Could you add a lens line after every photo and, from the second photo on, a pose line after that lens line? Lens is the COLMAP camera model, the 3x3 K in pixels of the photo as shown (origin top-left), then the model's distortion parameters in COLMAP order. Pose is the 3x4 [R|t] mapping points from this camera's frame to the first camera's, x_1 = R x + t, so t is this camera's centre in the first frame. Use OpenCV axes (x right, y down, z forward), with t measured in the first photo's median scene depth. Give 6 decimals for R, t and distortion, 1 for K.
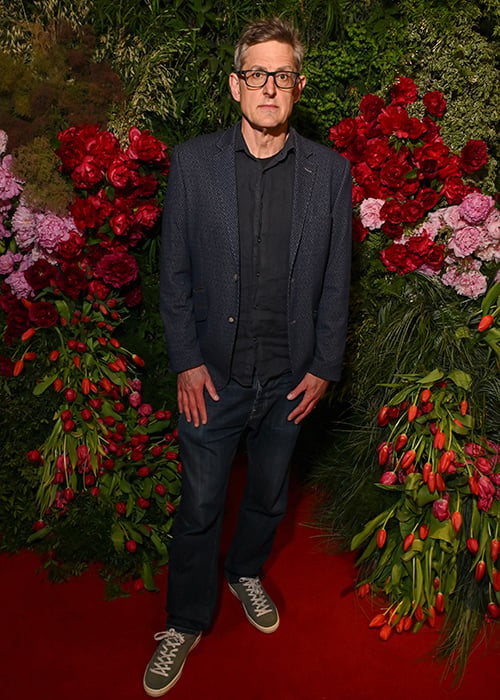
lens RADIAL K [[588.9, 0, 252.4], [0, 588.9, 373.4], [0, 0, 1]] dist [-0.050959, -0.002042]
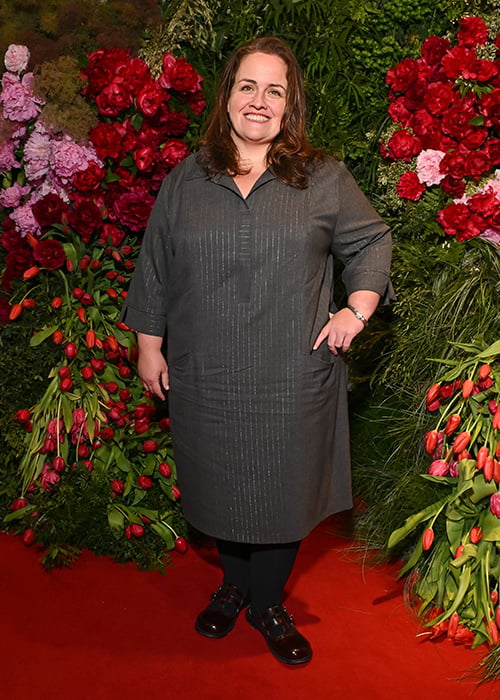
lens RADIAL K [[730.5, 0, 236.1], [0, 730.5, 365.2], [0, 0, 1]] dist [-0.049576, -0.004991]
pose [[0.996975, 0.065037, -0.042560, -0.019716], [-0.068505, 0.993948, -0.085874, 0.137004], [0.036717, 0.088530, 0.995397, -0.062525]]
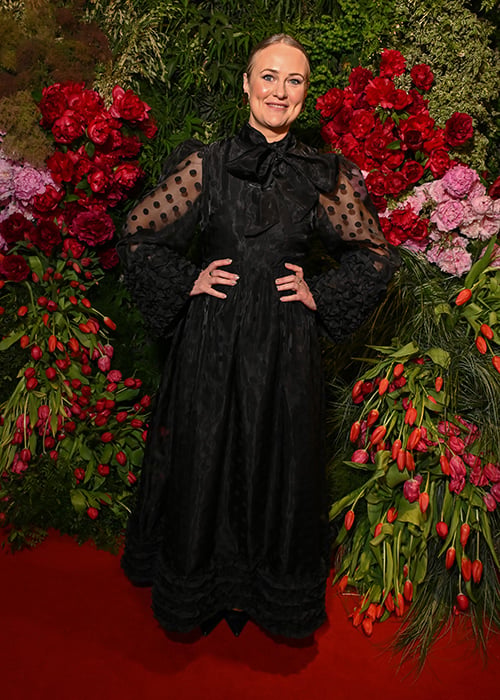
lens RADIAL K [[631.7, 0, 249.8], [0, 631.7, 337.3], [0, 0, 1]] dist [-0.046428, -0.010711]
pose [[0.998339, 0.053446, -0.021521, 0.064898], [-0.054833, 0.996035, -0.070059, 0.065924], [0.017691, 0.071123, 0.997311, -0.035209]]
